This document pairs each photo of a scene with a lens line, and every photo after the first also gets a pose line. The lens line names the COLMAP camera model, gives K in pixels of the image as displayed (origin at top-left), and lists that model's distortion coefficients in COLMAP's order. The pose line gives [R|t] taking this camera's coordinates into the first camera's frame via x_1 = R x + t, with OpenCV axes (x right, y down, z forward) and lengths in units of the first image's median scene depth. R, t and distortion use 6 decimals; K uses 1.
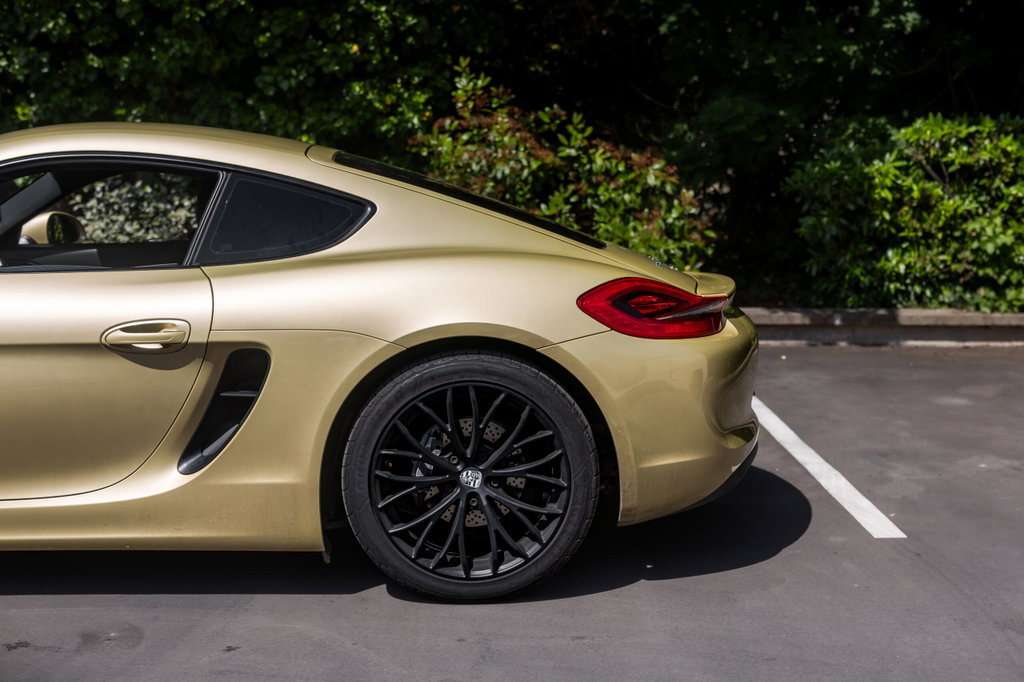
lens RADIAL K [[1518.0, 0, 512.0], [0, 1518.0, 341.0], [0, 0, 1]] dist [-0.021832, 0.014844]
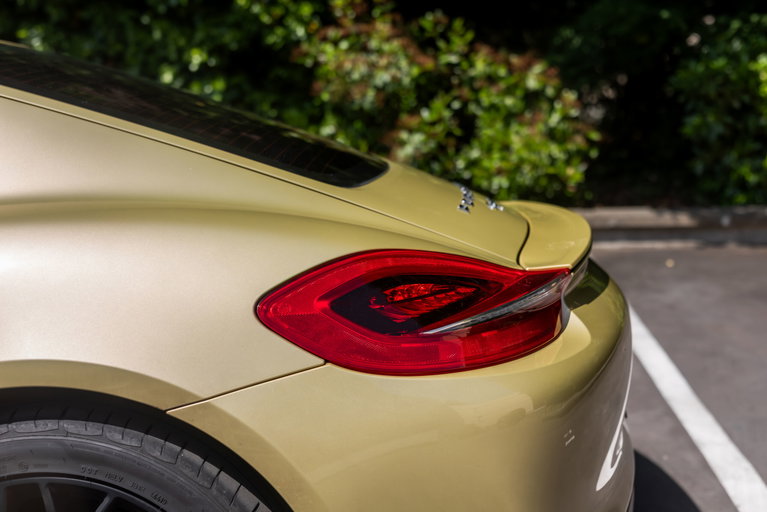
lens RADIAL K [[1137.0, 0, 383.5], [0, 1137.0, 256.0], [0, 0, 1]] dist [-0.021832, 0.014844]
pose [[0.997440, -0.018781, -0.069003, 0.110005], [0.021299, 0.999127, 0.035945, -0.055116], [0.068268, -0.037323, 0.996969, 0.624765]]
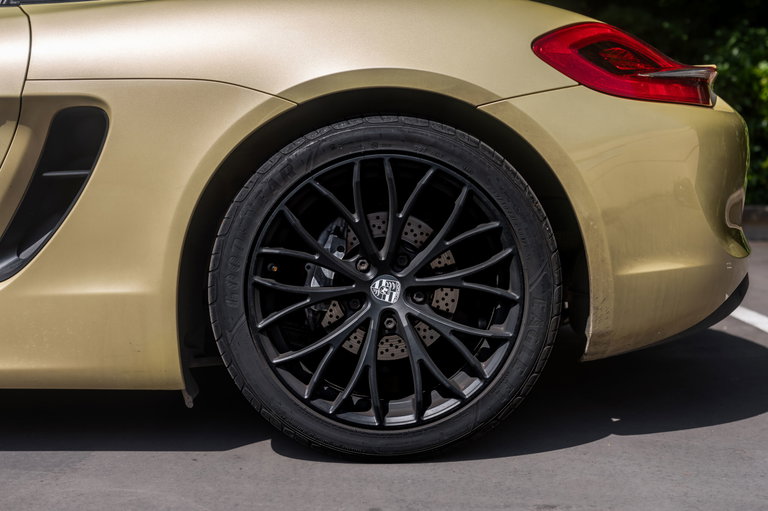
lens RADIAL K [[1241.7, 0, 385.2], [0, 1241.7, 257.4], [0, 0, 1]] dist [-0.015402, 0.024754]
pose [[0.999940, 0.000090, -0.010935, -0.020831], [-0.000360, 0.999694, -0.024716, 0.089491], [0.010929, 0.024719, 0.999635, 0.403300]]
